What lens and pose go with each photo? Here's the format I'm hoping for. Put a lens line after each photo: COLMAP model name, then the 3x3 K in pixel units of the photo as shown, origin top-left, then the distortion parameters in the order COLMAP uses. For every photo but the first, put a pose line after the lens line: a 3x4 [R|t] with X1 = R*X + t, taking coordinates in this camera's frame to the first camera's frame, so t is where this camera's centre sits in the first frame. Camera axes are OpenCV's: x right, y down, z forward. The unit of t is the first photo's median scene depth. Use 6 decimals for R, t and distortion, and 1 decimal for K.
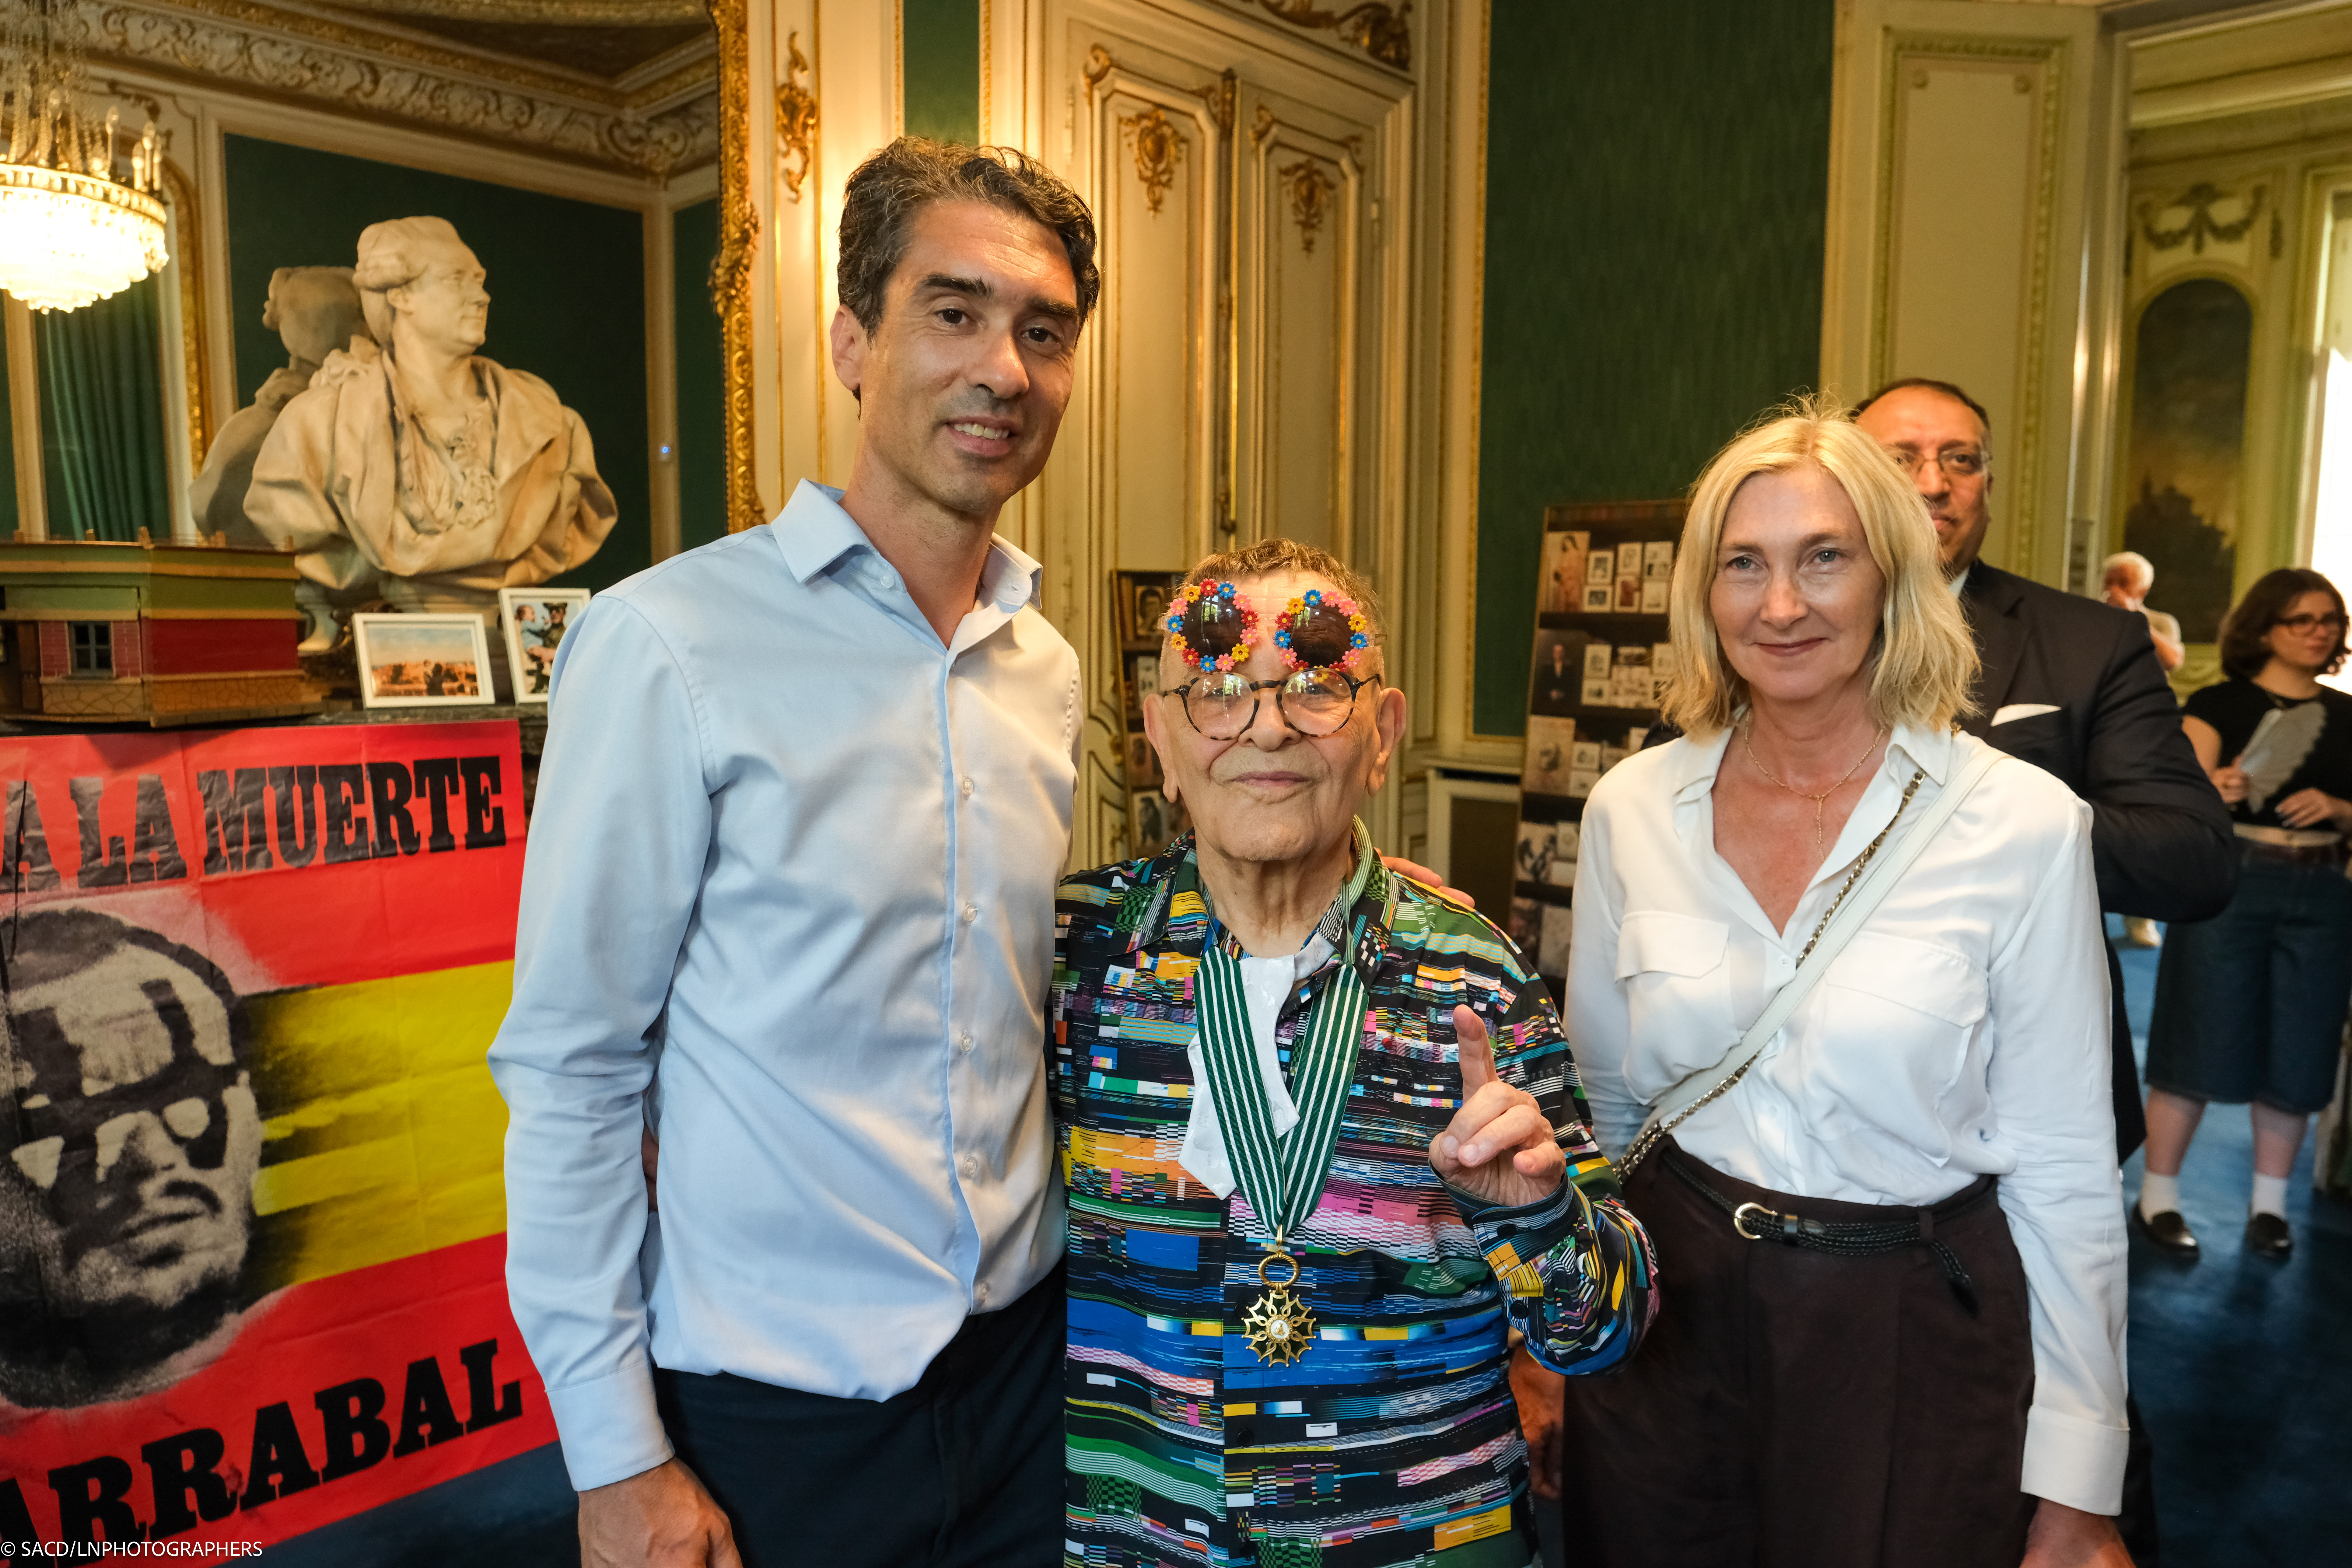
lens RADIAL K [[1593.8, 0, 1172.9], [0, 1593.8, 801.6], [0, 0, 1]] dist [-0.023228, 0.008518]
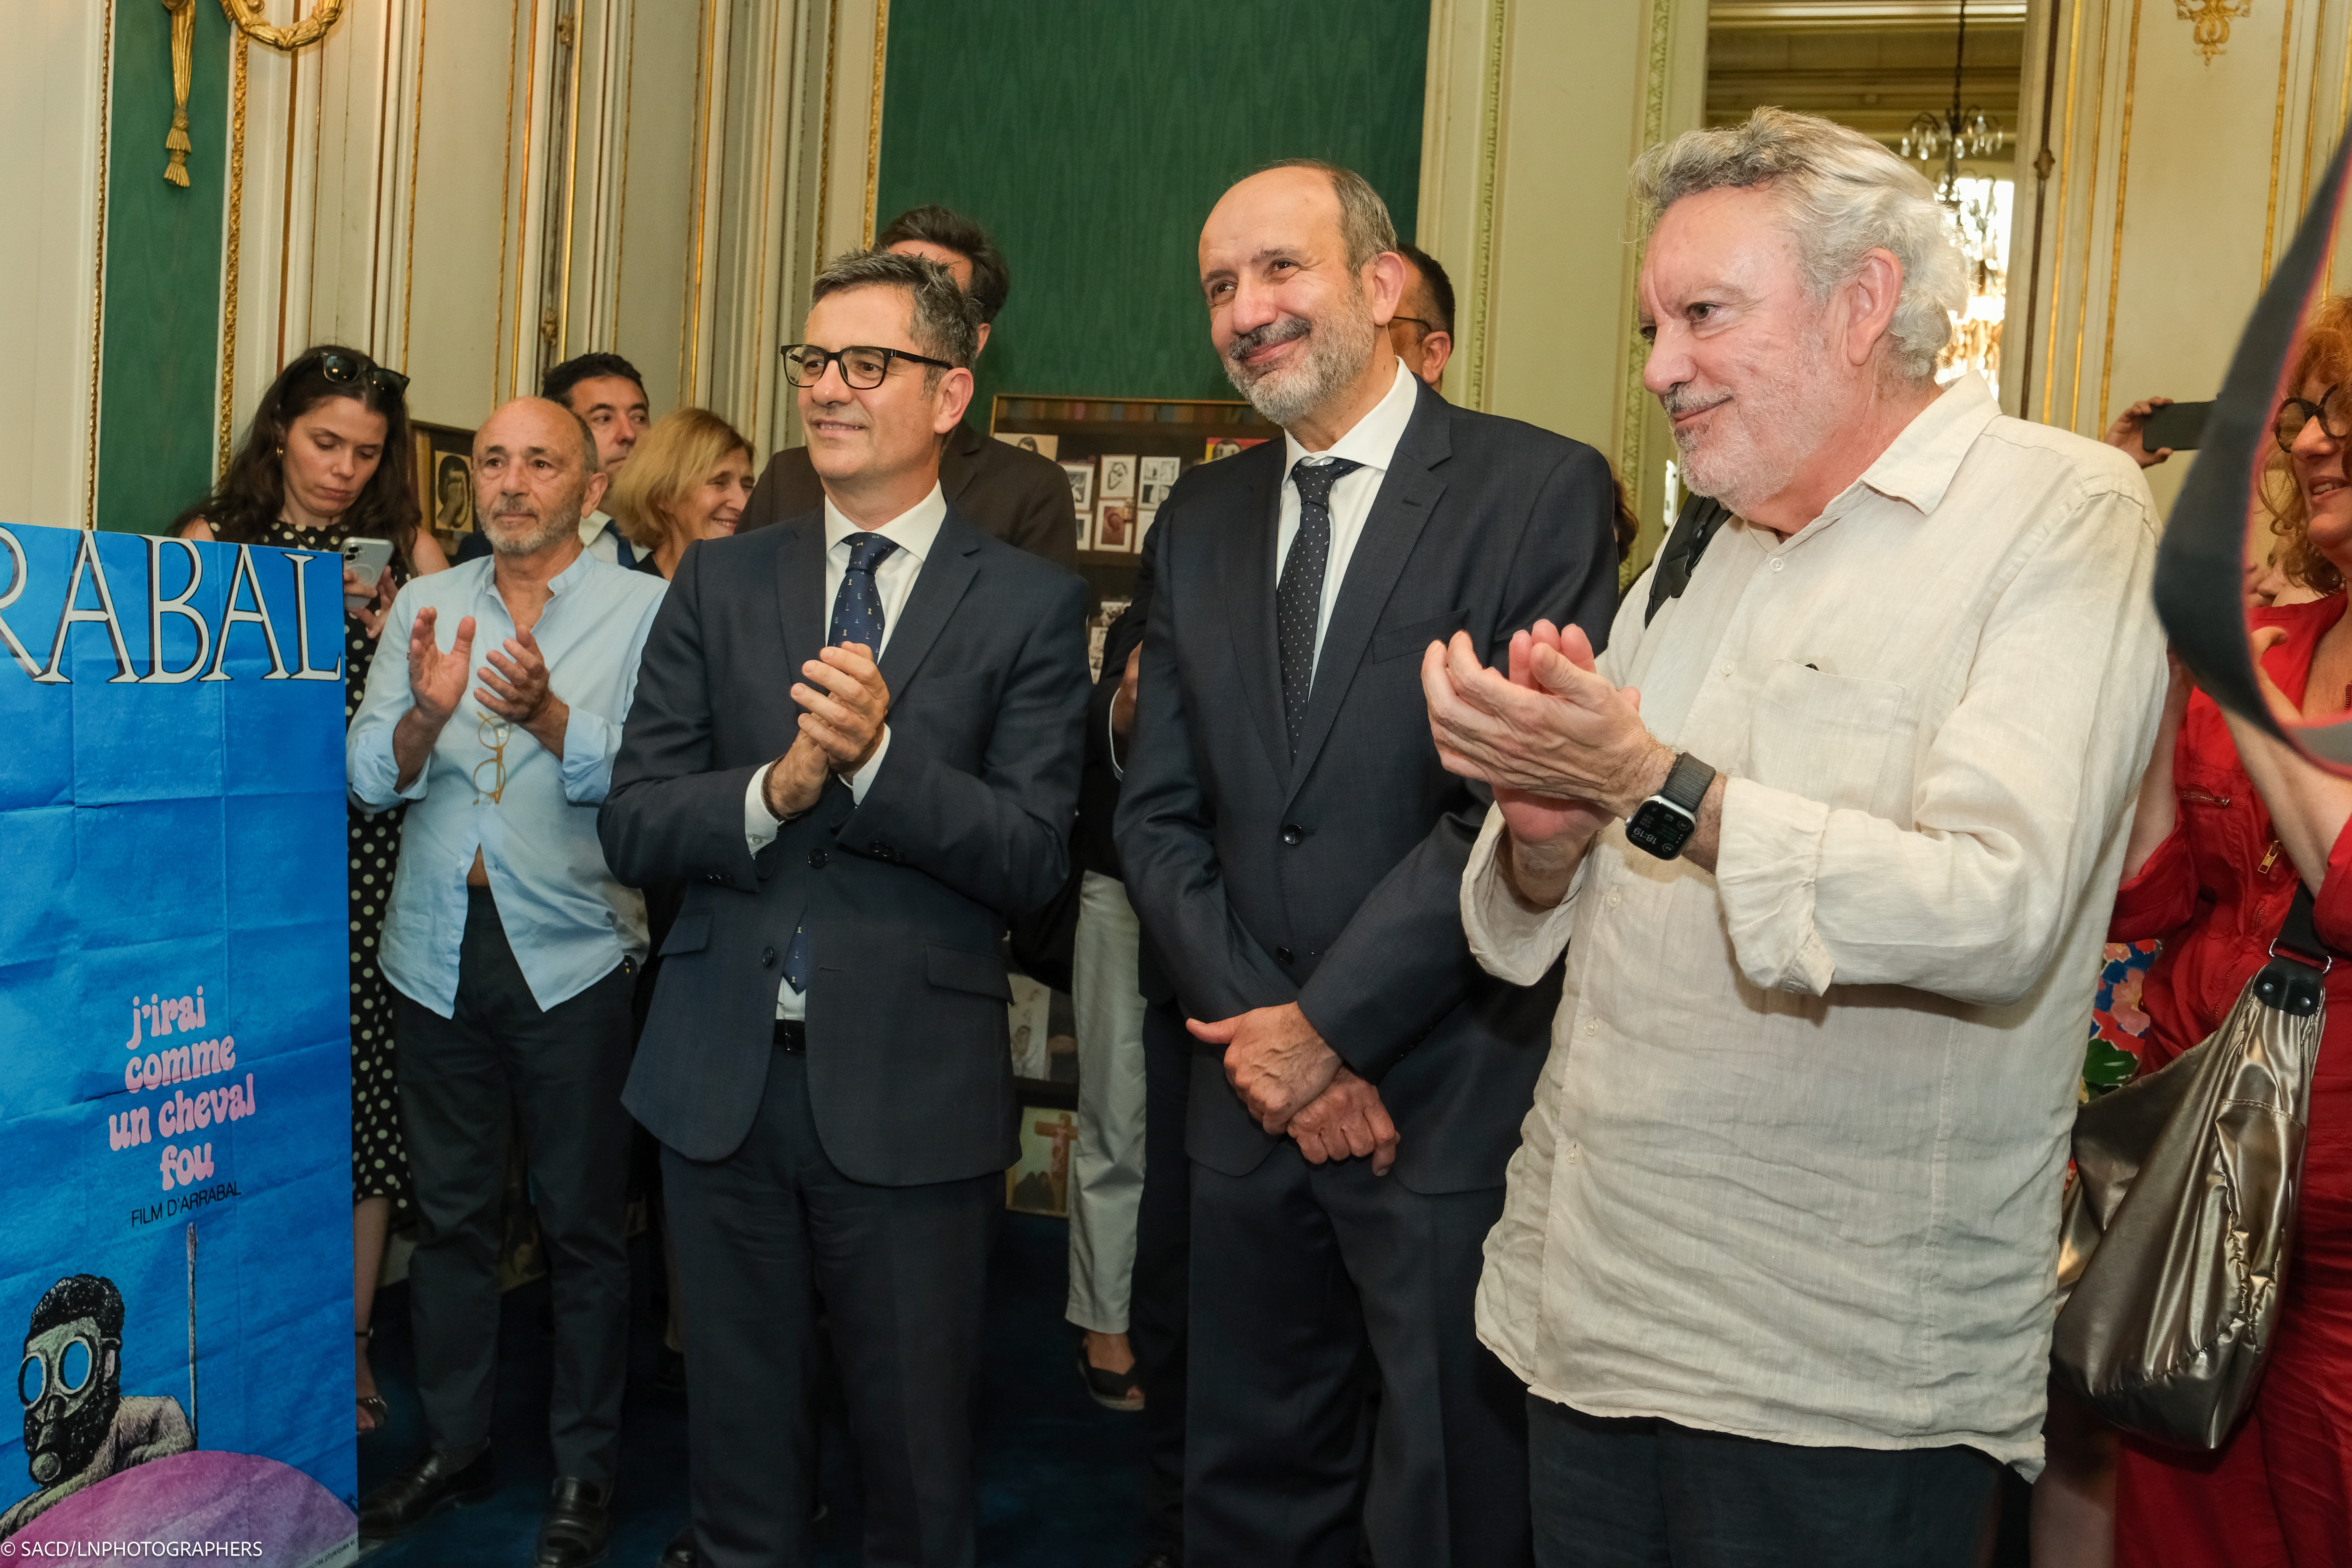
lens RADIAL K [[2334.1, 0, 1179.9], [0, 2334.1, 786.3], [0, 0, 1]] dist [-0.013059, 0.000000]
pose [[0.885060, 0.022947, 0.464912, -0.203828], [-0.002654, 0.999017, -0.044257, 0.037899], [-0.465470, 0.037936, 0.884250, 0.081217]]
